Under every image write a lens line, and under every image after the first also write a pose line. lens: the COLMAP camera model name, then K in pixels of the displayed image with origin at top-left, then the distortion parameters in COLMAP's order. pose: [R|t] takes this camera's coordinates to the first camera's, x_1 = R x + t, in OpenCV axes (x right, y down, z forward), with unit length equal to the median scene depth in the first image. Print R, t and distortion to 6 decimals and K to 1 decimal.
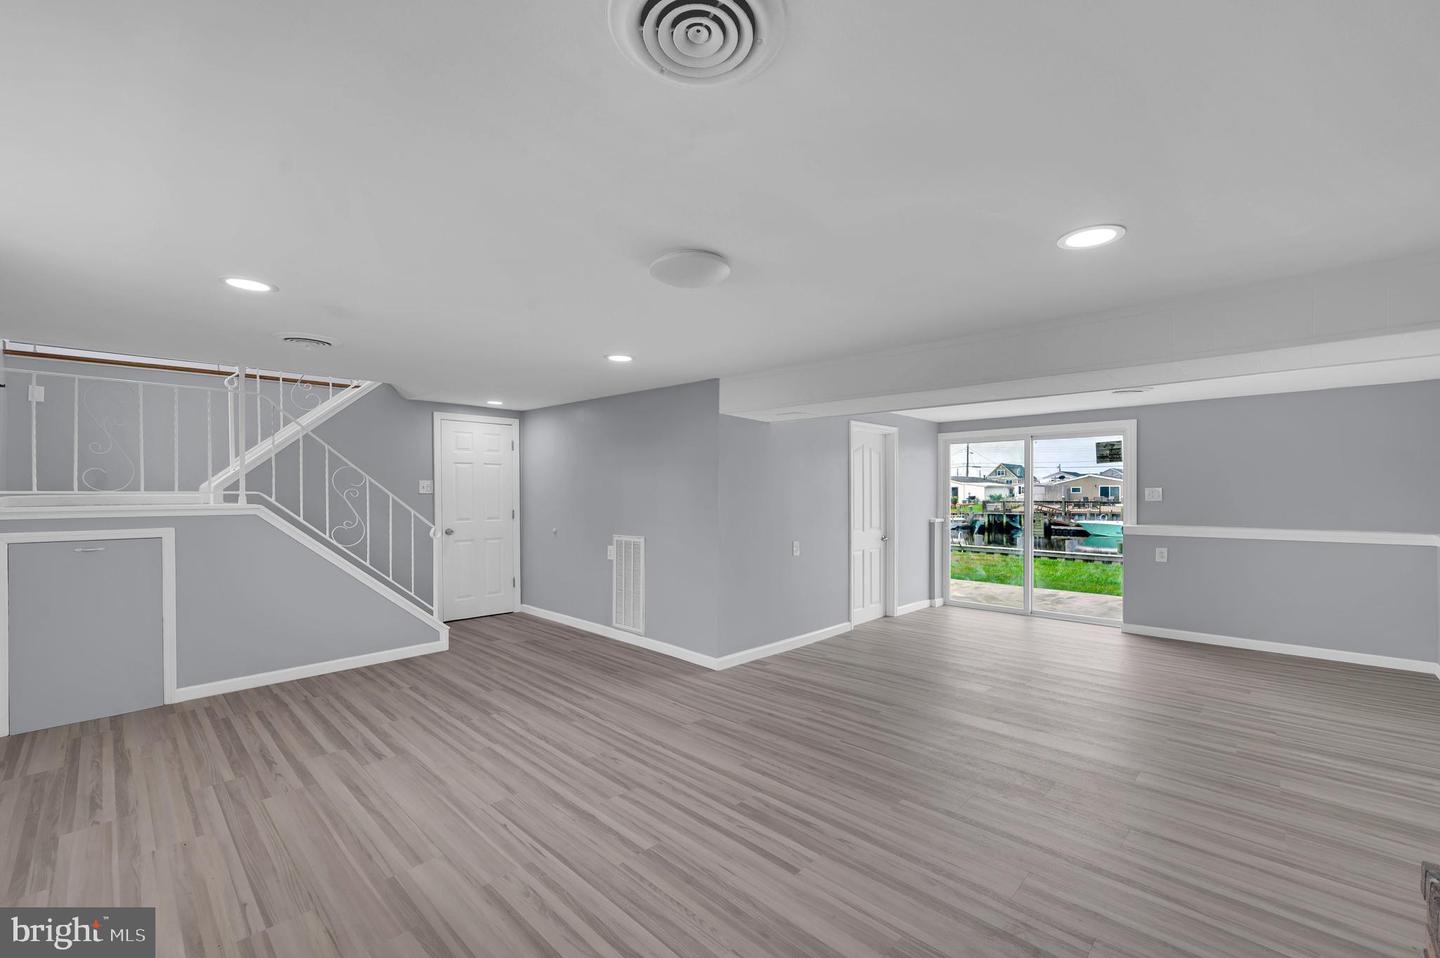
lens RADIAL K [[592.9, 0, 750.3], [0, 592.9, 491.8], [0, 0, 1]] dist [-0.001208, -0.000767]
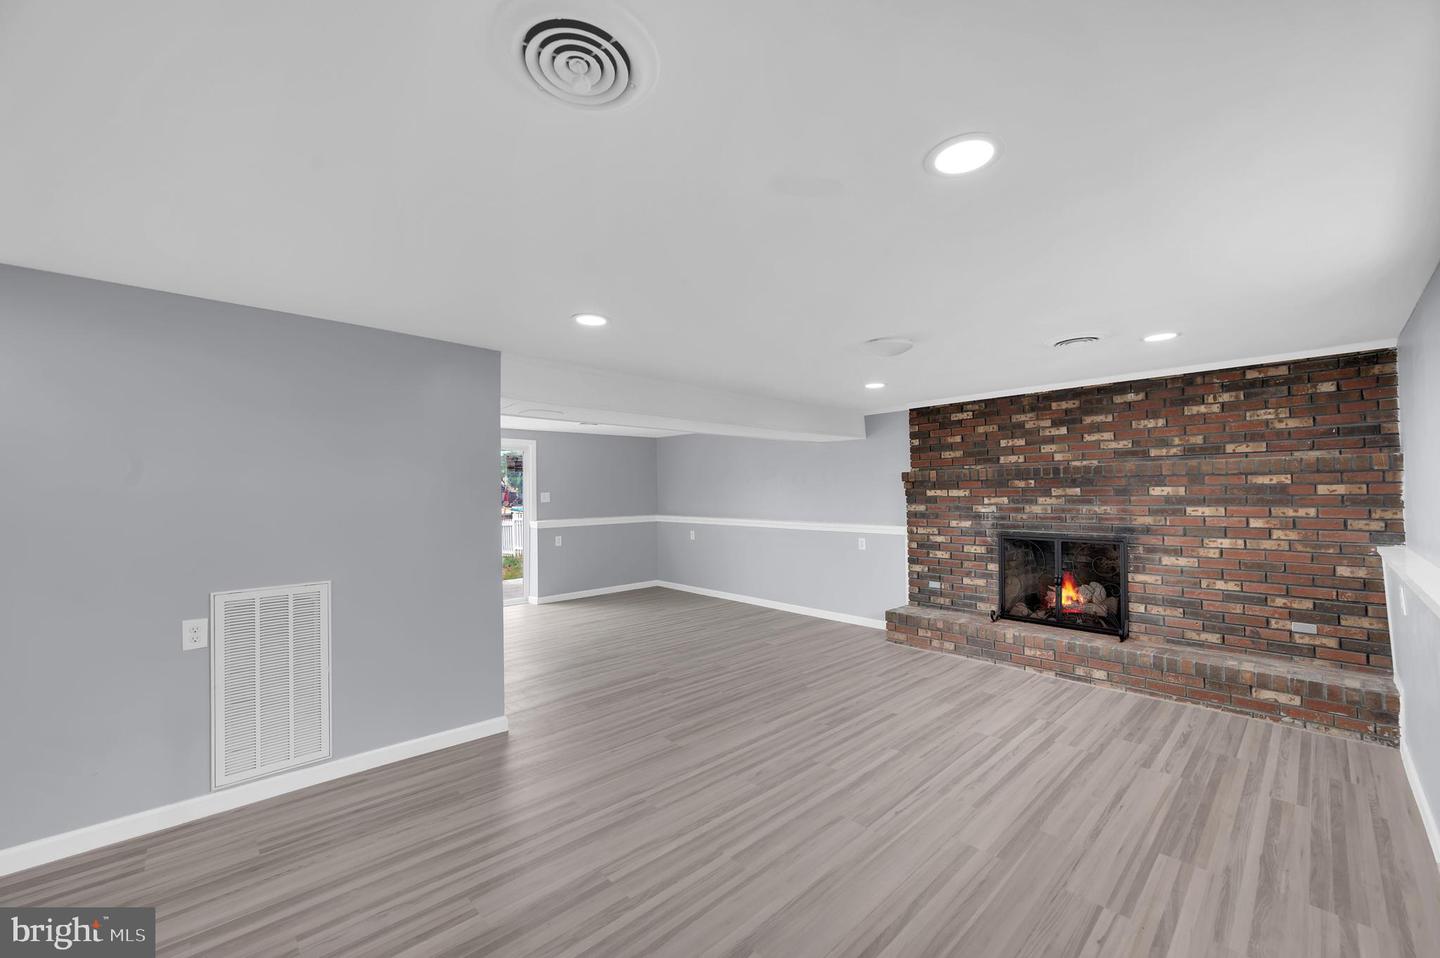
lens RADIAL K [[592.9, 0, 711.2], [0, 592.9, 488.0], [0, 0, 1]] dist [-0.001208, -0.000767]
pose [[0.058920, 0.007092, 0.998238, -1.156302], [0.010805, 0.999912, -0.007742, -0.005692], [-0.998204, 0.011242, 0.058838, 0.981252]]
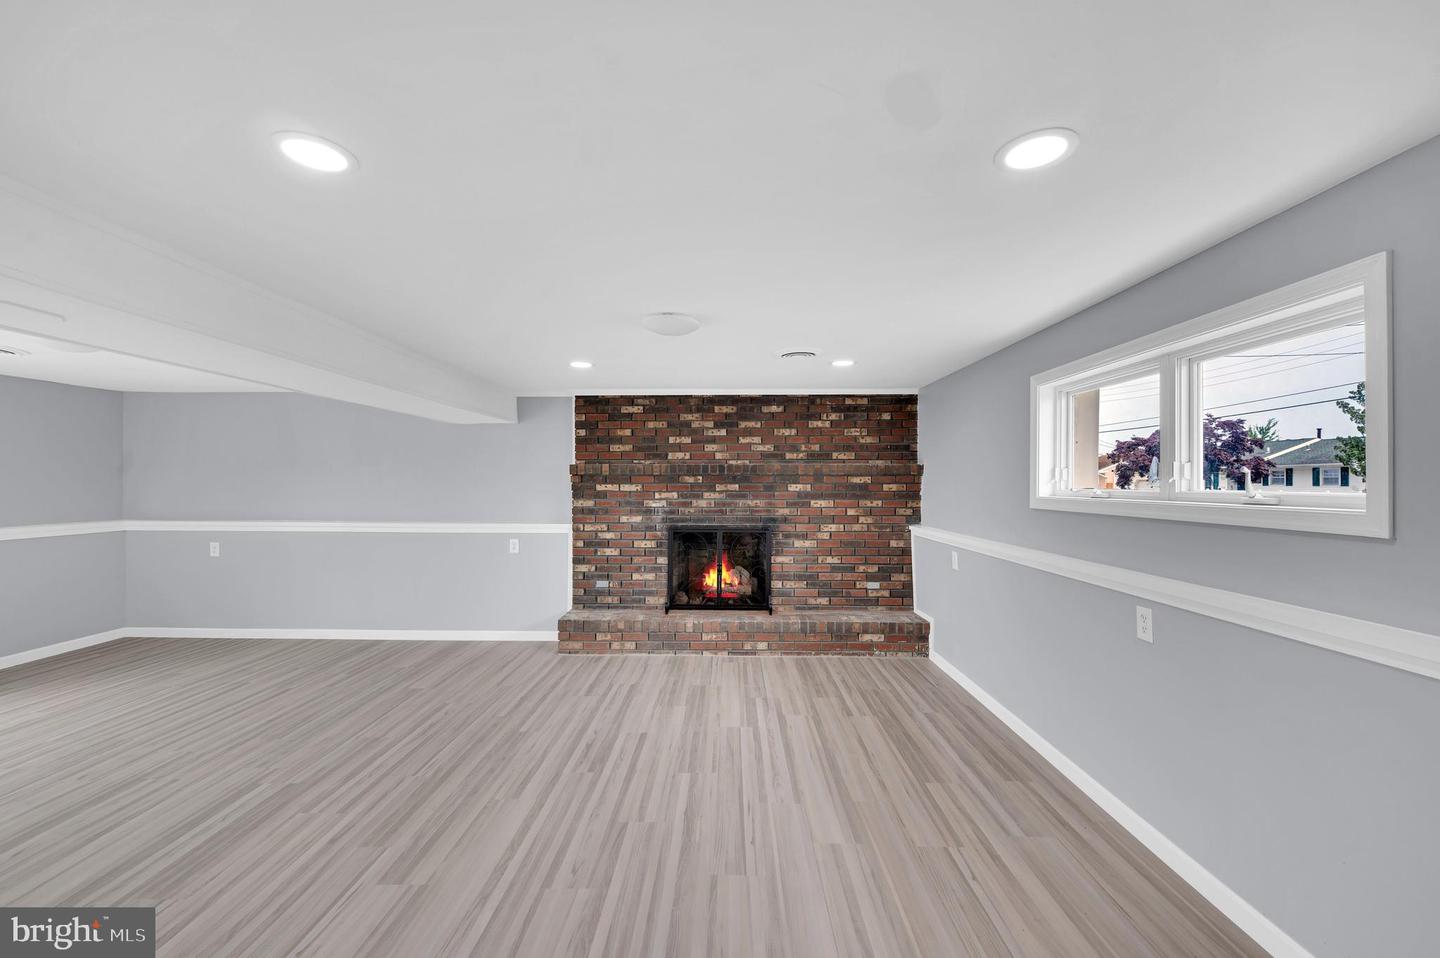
lens RADIAL K [[592.9, 0, 758.2], [0, 592.9, 492.9], [0, 0, 1]] dist [-0.001208, -0.000767]
pose [[-0.699496, -0.013822, 0.714503, -0.852393], [-0.001424, 0.999838, 0.017948, -0.013456], [-0.714635, 0.011537, -0.699402, 1.287739]]
